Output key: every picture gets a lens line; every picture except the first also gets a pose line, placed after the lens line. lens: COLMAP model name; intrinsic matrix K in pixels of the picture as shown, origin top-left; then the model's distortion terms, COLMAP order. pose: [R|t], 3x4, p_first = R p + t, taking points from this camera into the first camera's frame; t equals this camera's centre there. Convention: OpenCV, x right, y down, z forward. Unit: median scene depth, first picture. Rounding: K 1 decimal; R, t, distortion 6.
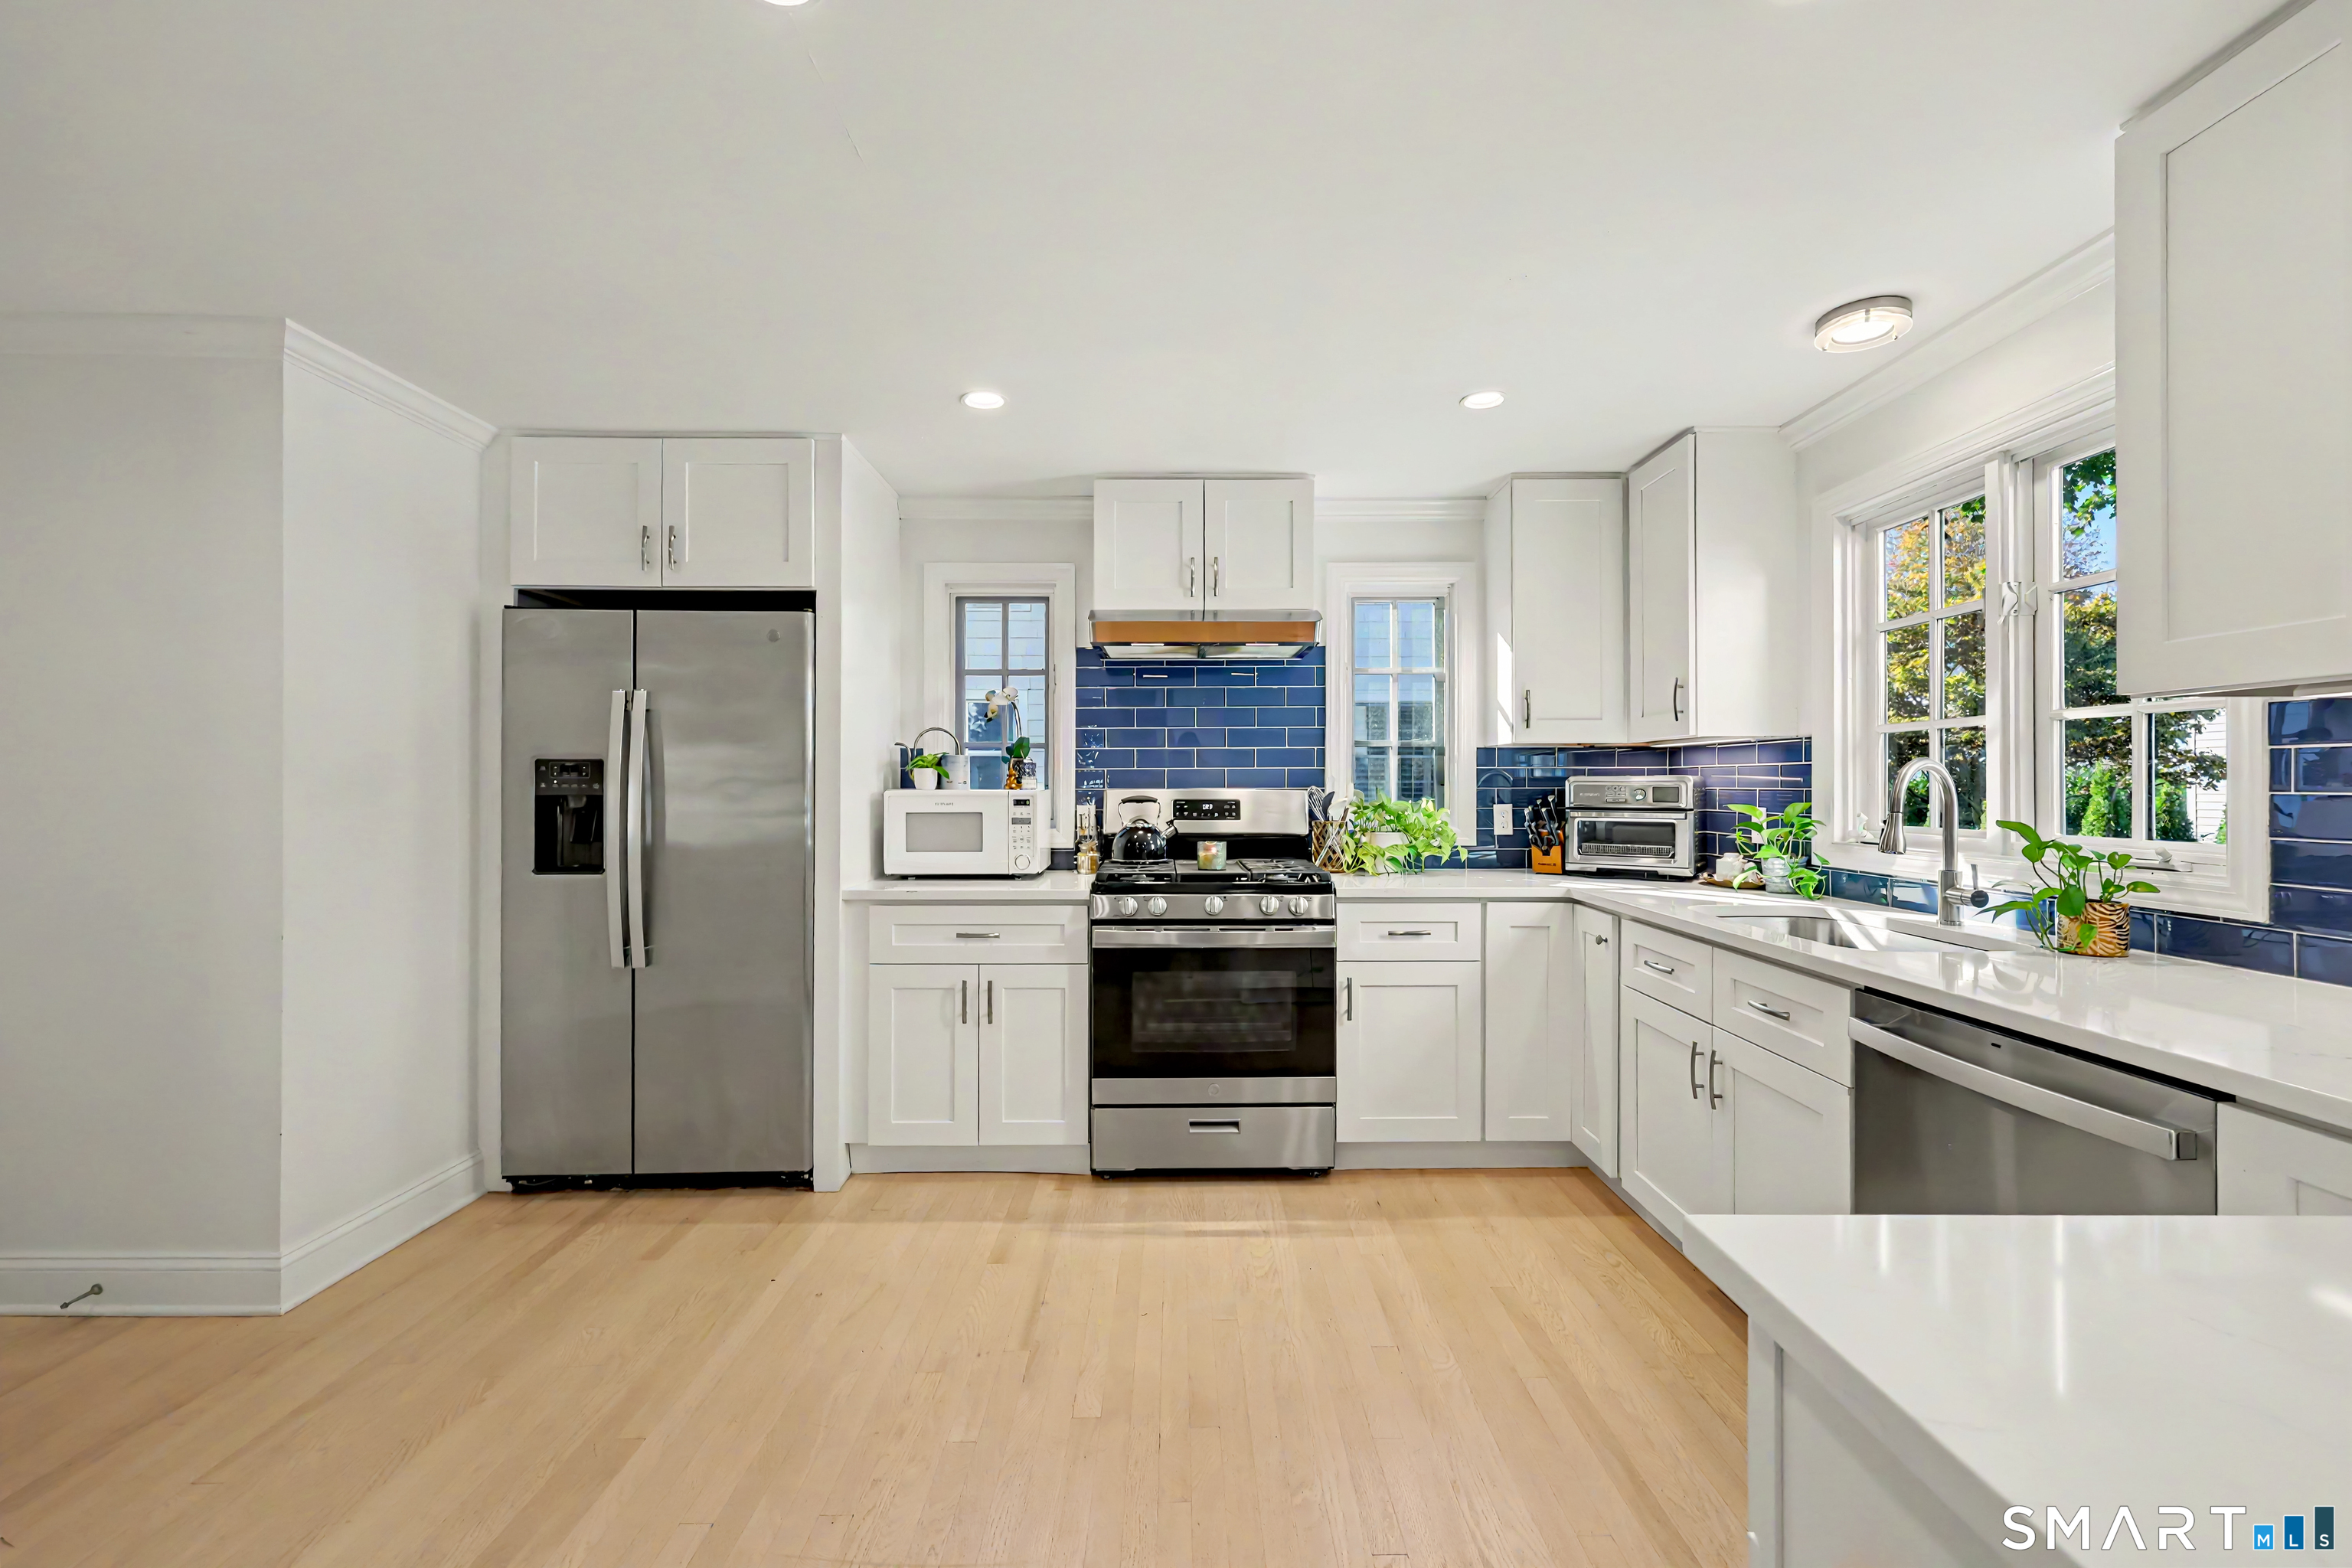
lens RADIAL K [[942.4, 0, 1184.5], [0, 942.4, 785.5], [0, 0, 1]] dist [-0.000479, 0.000091]
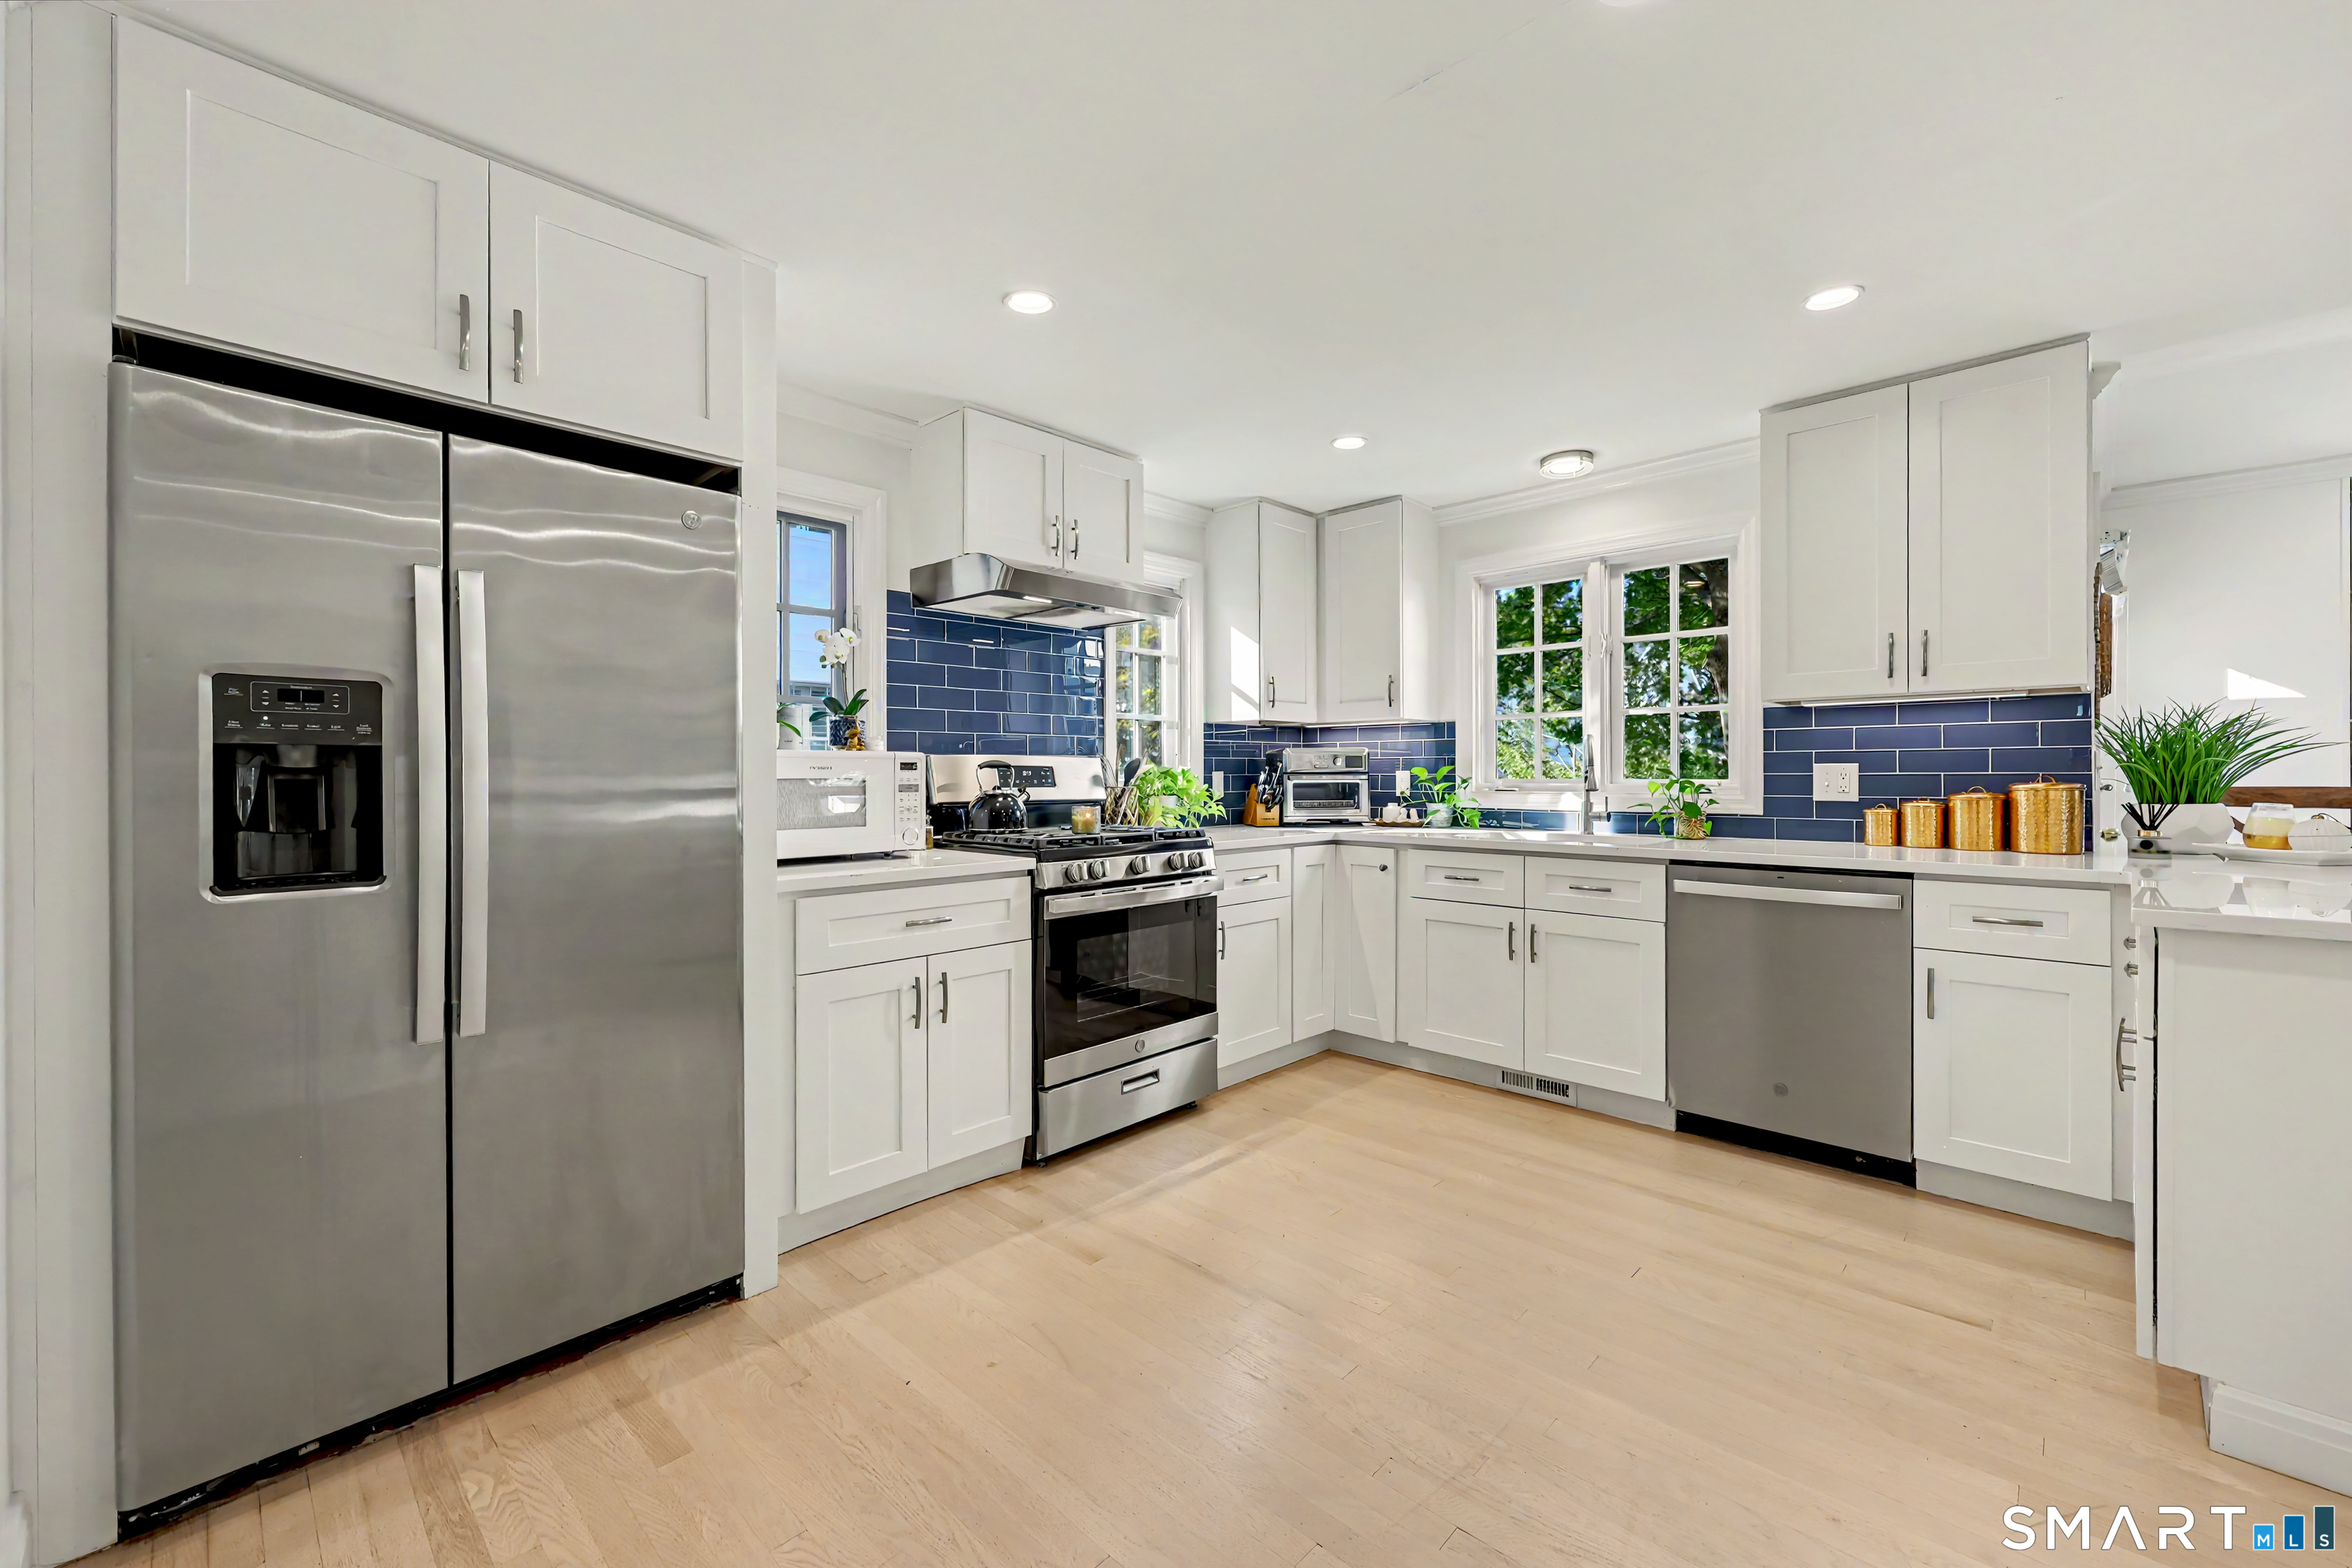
lens RADIAL K [[942.9, 0, 1169.5], [0, 942.9, 779.0], [0, 0, 1]] dist [0.000766, 0.000104]
pose [[0.703526, -0.005882, 0.710646, -0.668281], [0.004328, 0.999983, 0.003992, 0.029654], [-0.710657, 0.000267, 0.703539, 0.254886]]
